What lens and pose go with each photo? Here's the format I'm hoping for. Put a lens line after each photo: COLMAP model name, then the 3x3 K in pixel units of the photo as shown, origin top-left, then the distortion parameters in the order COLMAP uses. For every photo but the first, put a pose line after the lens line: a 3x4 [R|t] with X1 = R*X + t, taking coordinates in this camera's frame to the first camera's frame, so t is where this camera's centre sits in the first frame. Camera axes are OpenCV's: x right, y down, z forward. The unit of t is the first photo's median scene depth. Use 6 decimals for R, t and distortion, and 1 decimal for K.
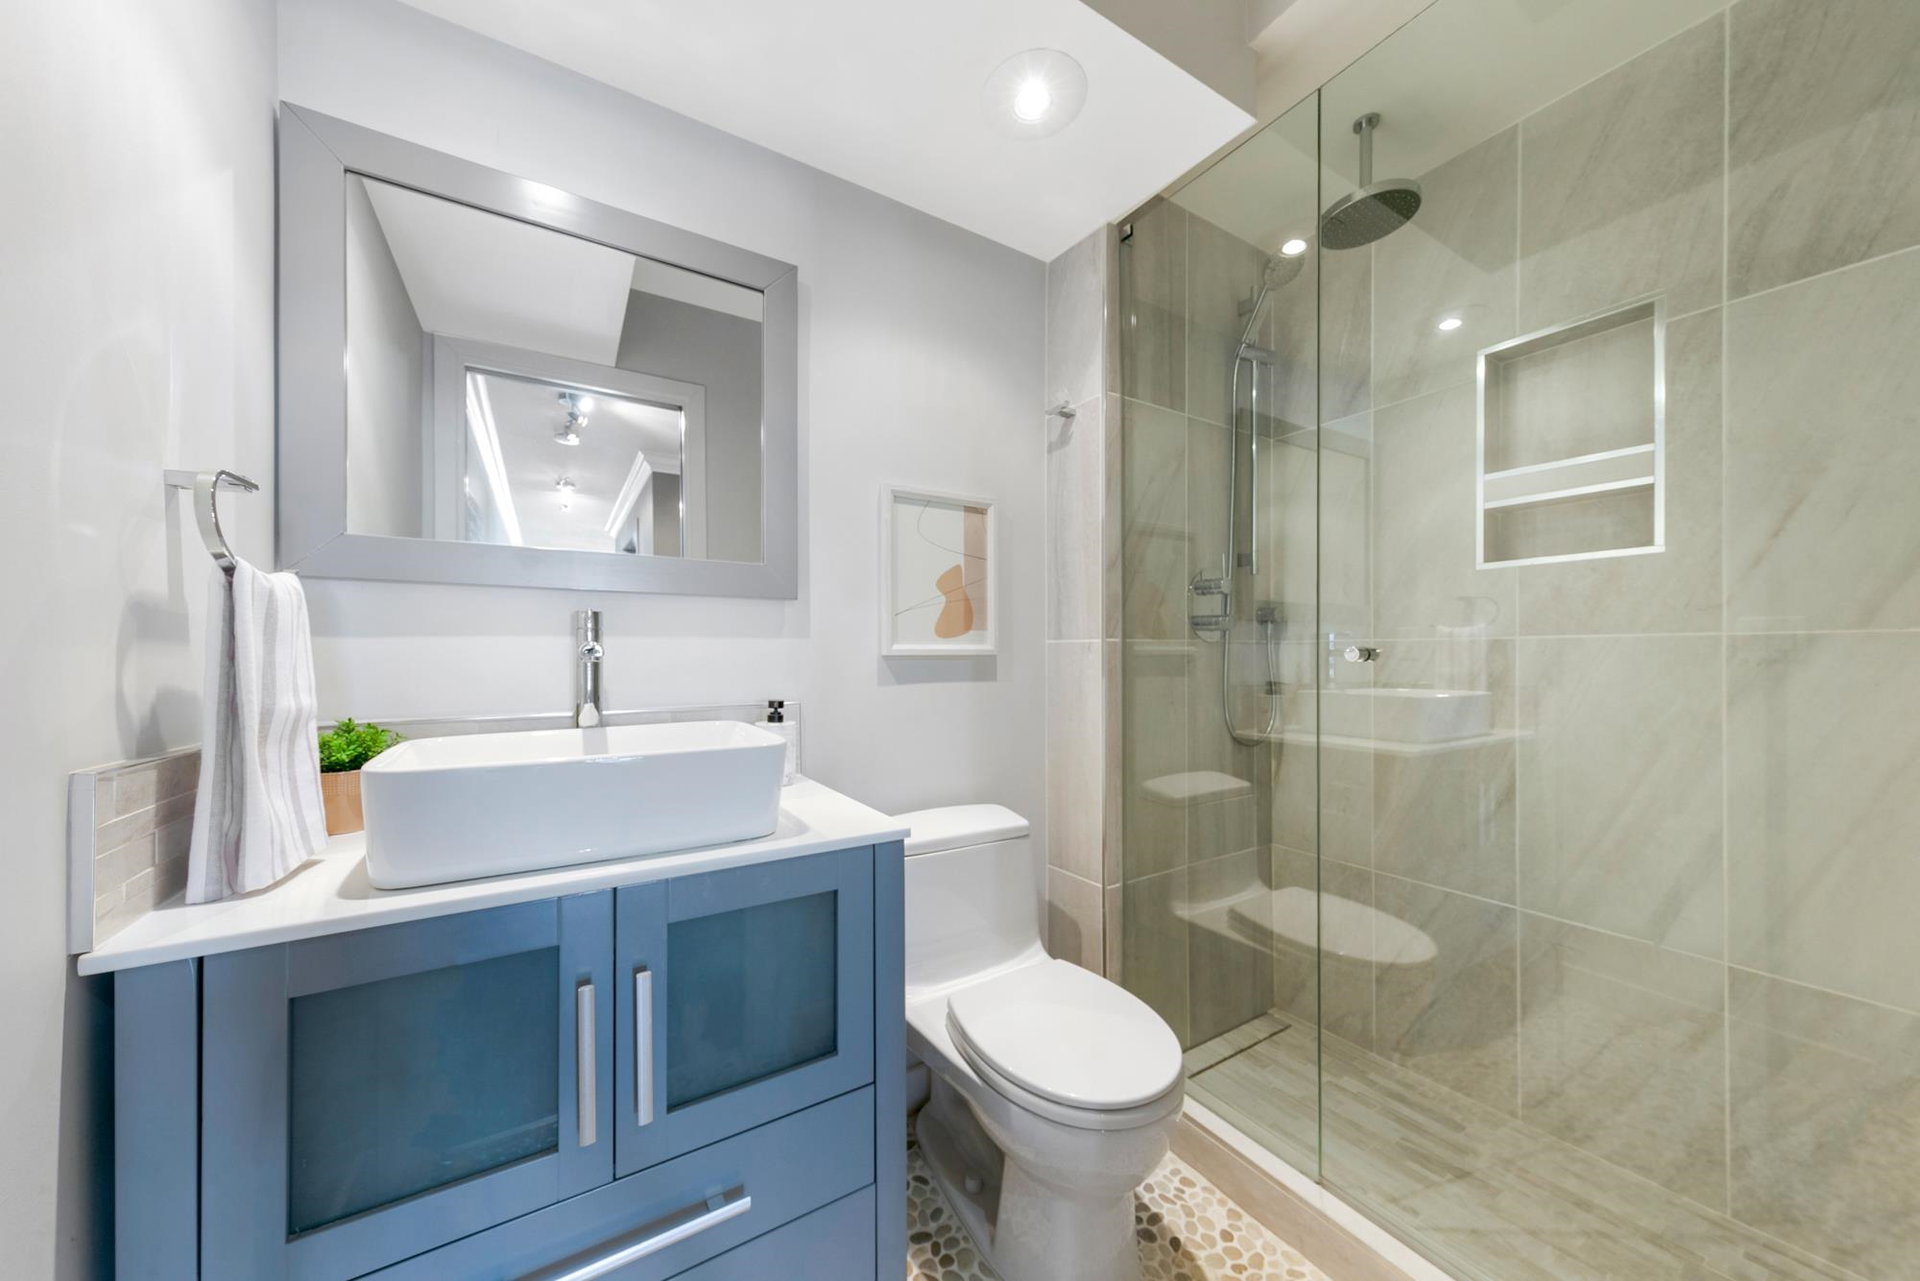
lens RADIAL K [[667.8, 0, 957.8], [0, 667.8, 650.9], [0, 0, 1]] dist [-0.000434, -0.000080]
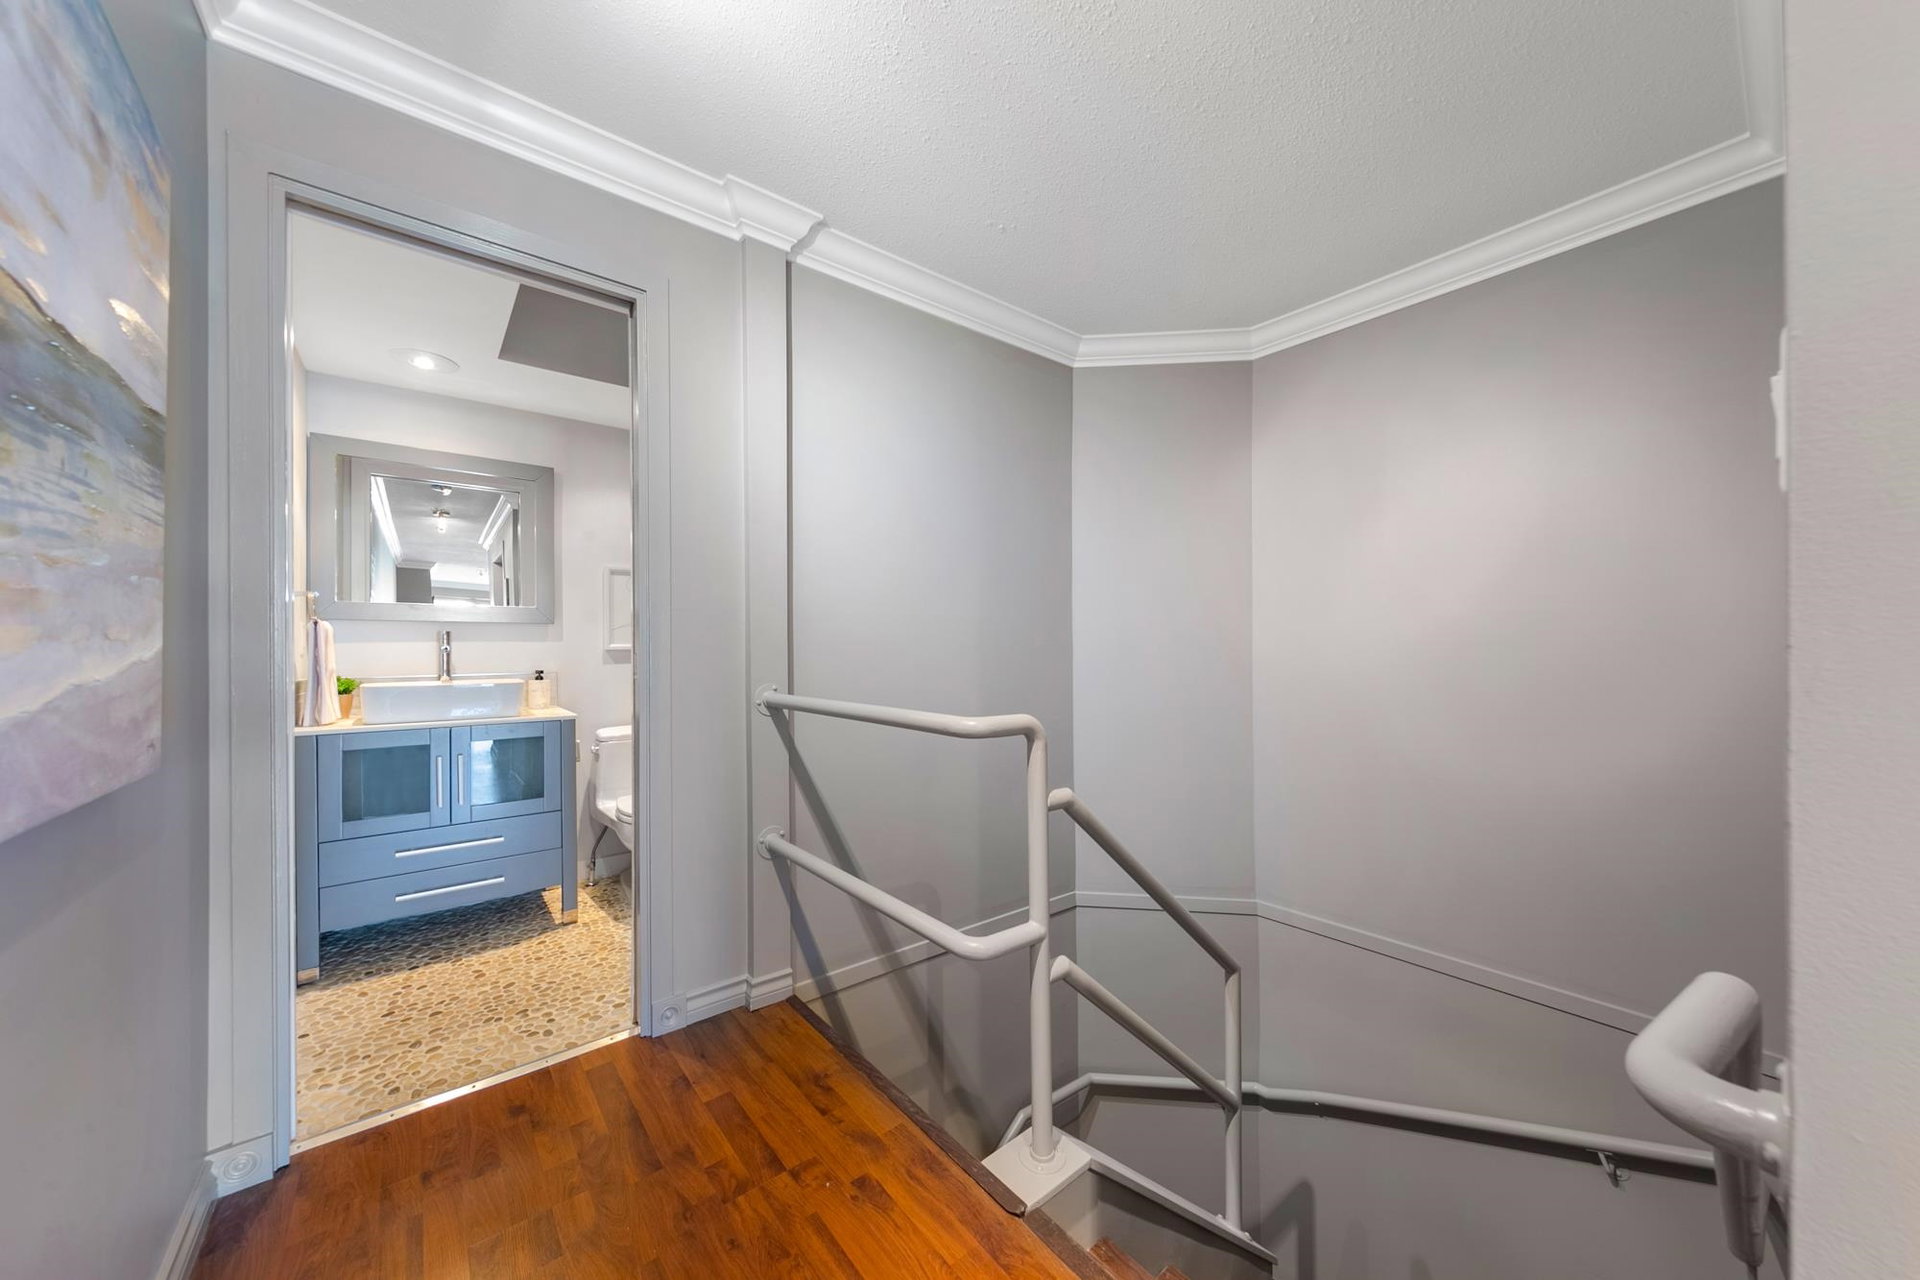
lens RADIAL K [[667.8, 0, 964.0], [0, 667.8, 642.1], [0, 0, 1]] dist [-0.000434, -0.000080]
pose [[0.991783, -0.001725, 0.127923, 0.751041], [0.002191, 0.999991, -0.003503, -0.007330], [-0.127916, 0.003754, 0.991778, -1.225679]]
